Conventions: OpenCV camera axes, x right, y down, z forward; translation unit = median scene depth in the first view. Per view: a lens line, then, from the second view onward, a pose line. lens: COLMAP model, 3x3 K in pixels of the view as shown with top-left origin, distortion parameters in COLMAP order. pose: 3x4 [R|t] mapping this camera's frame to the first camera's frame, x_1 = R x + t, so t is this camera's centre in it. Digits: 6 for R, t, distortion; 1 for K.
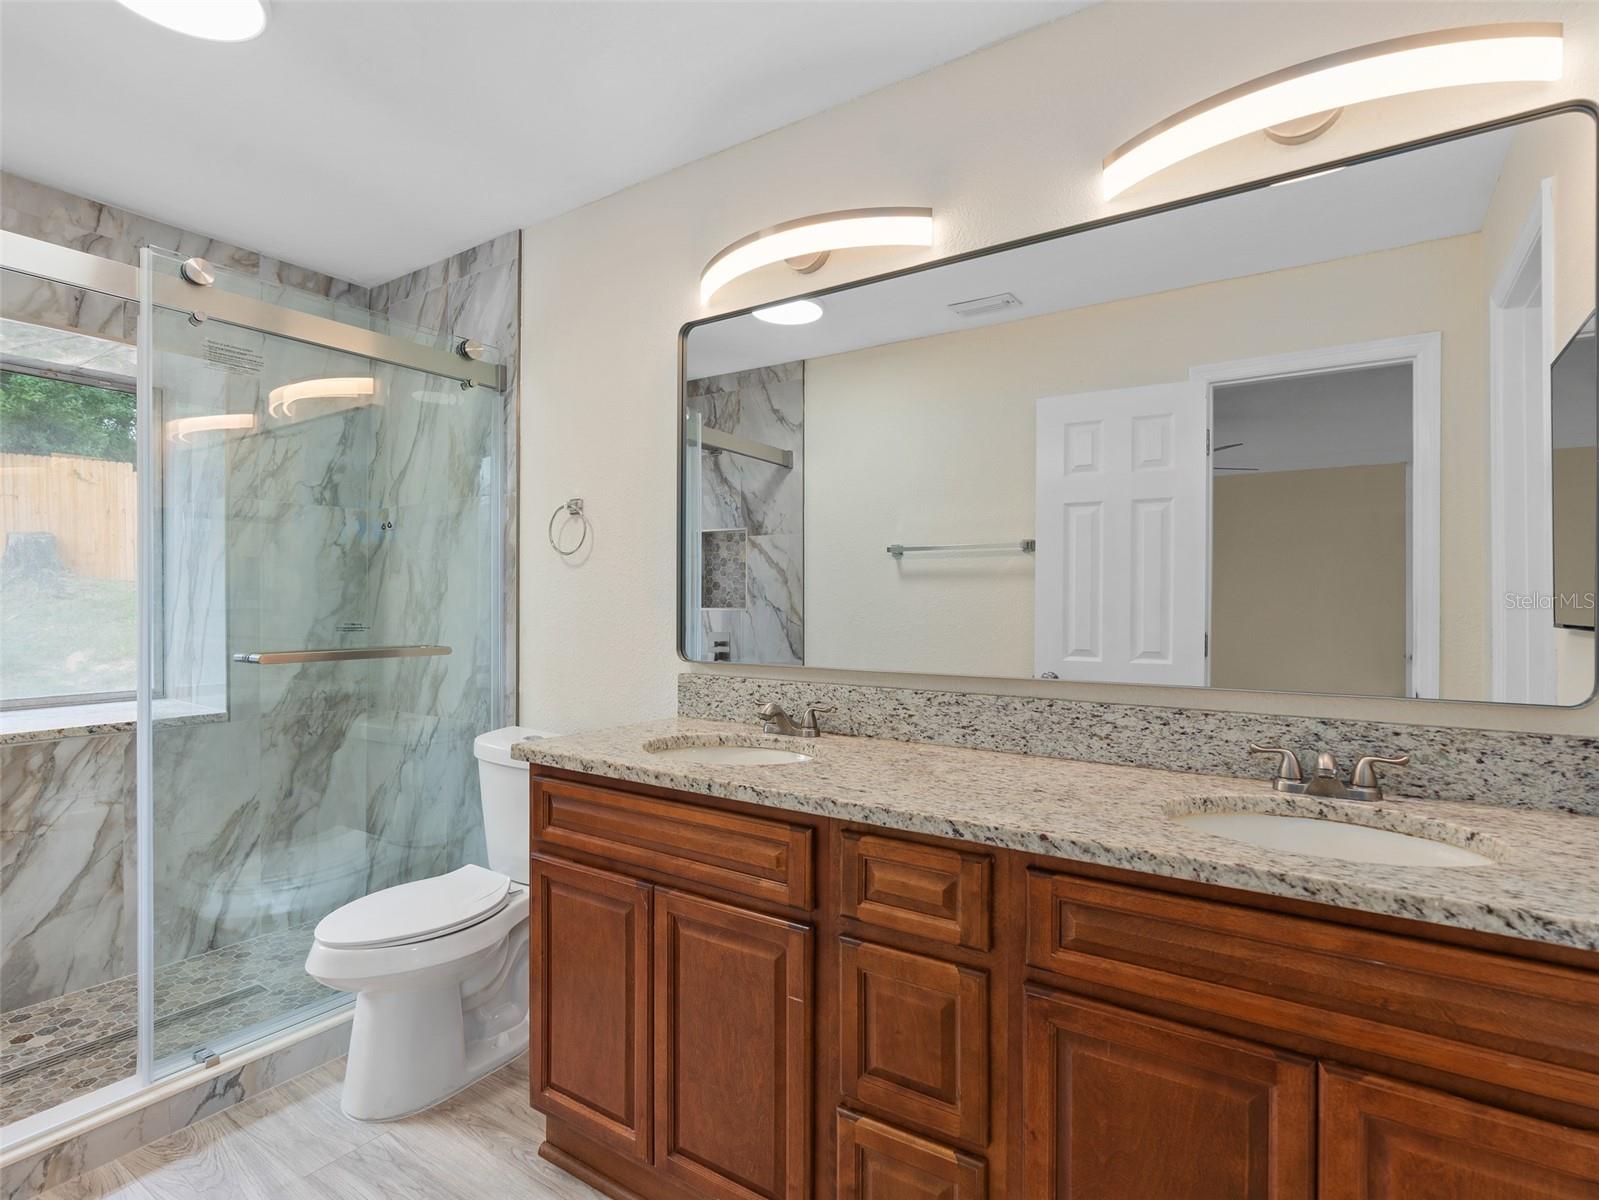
lens RADIAL K [[821.7, 0, 799.5], [0, 821.7, 600.0], [0, 0, 1]] dist [-0.007430, 0.003362]
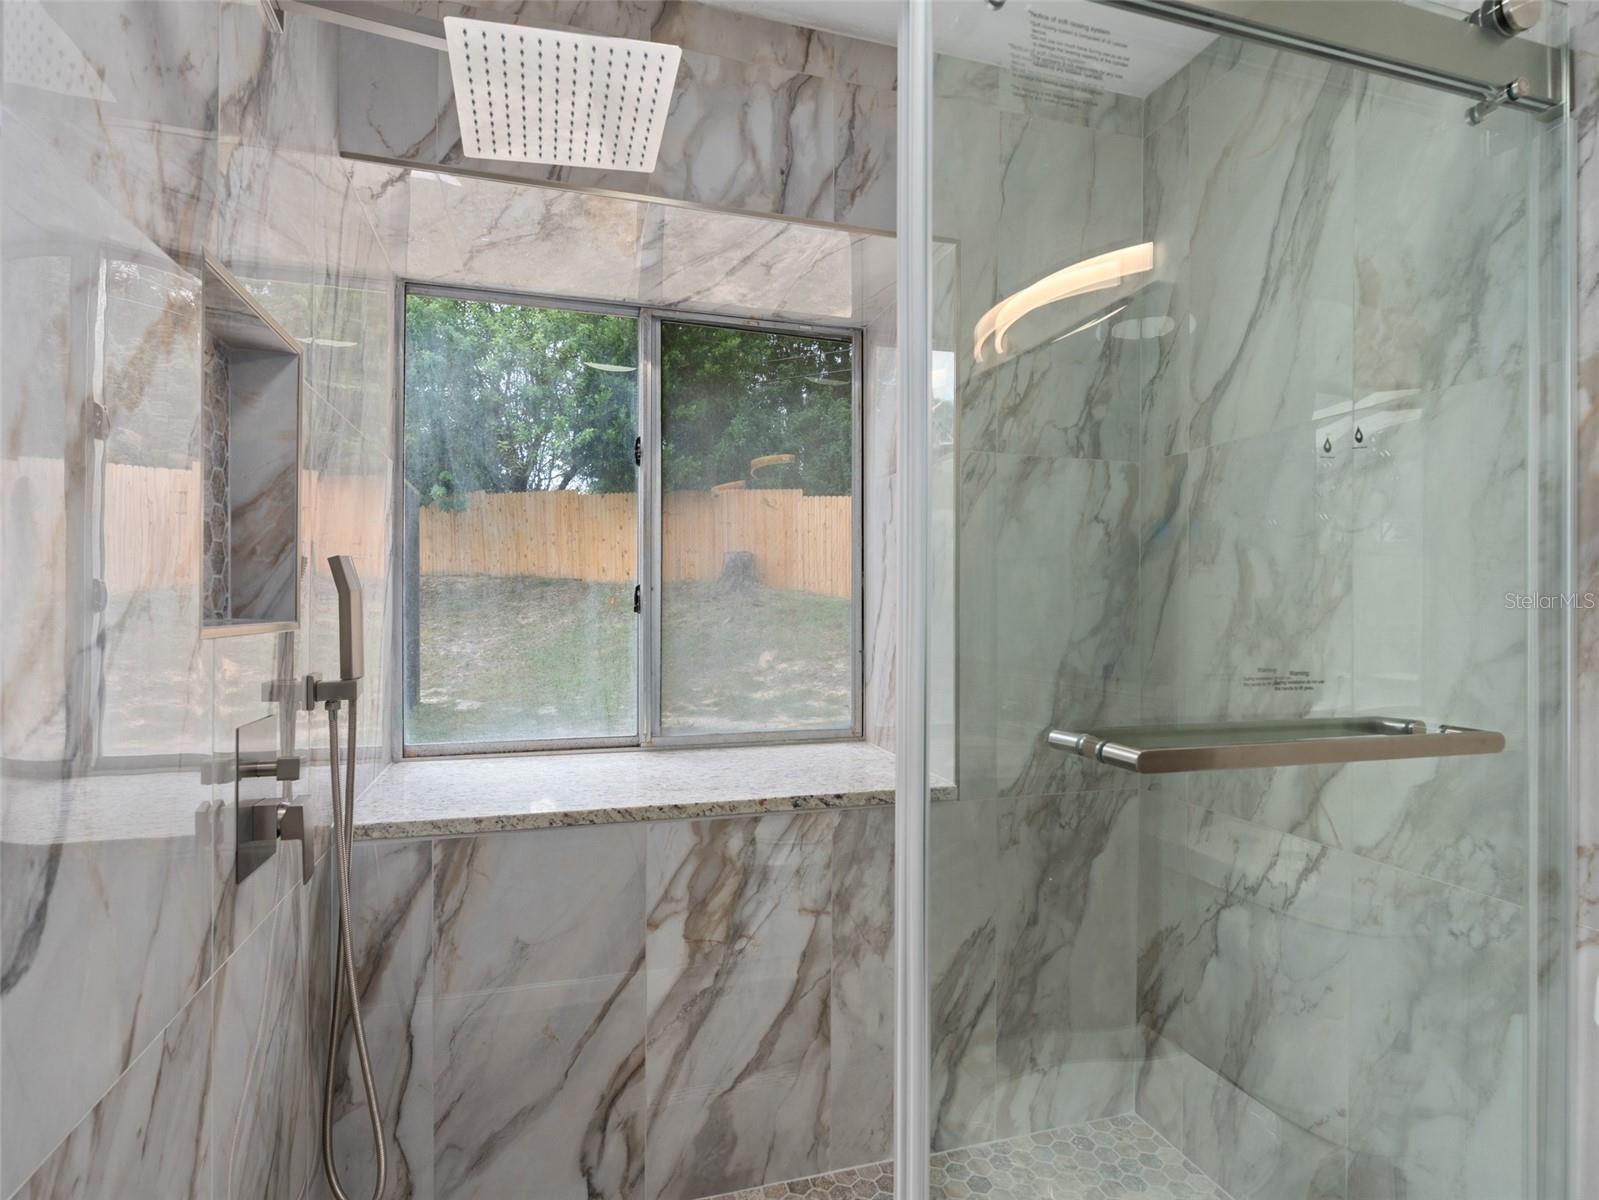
lens RADIAL K [[821.7, 0, 799.5], [0, 821.7, 600.0], [0, 0, 1]] dist [-0.007430, 0.003362]
pose [[0.777824, -0.001713, -0.628480, -0.388155], [-0.004810, 0.999951, -0.008678, -0.001974], [0.628464, 0.009773, 0.777777, 0.420414]]
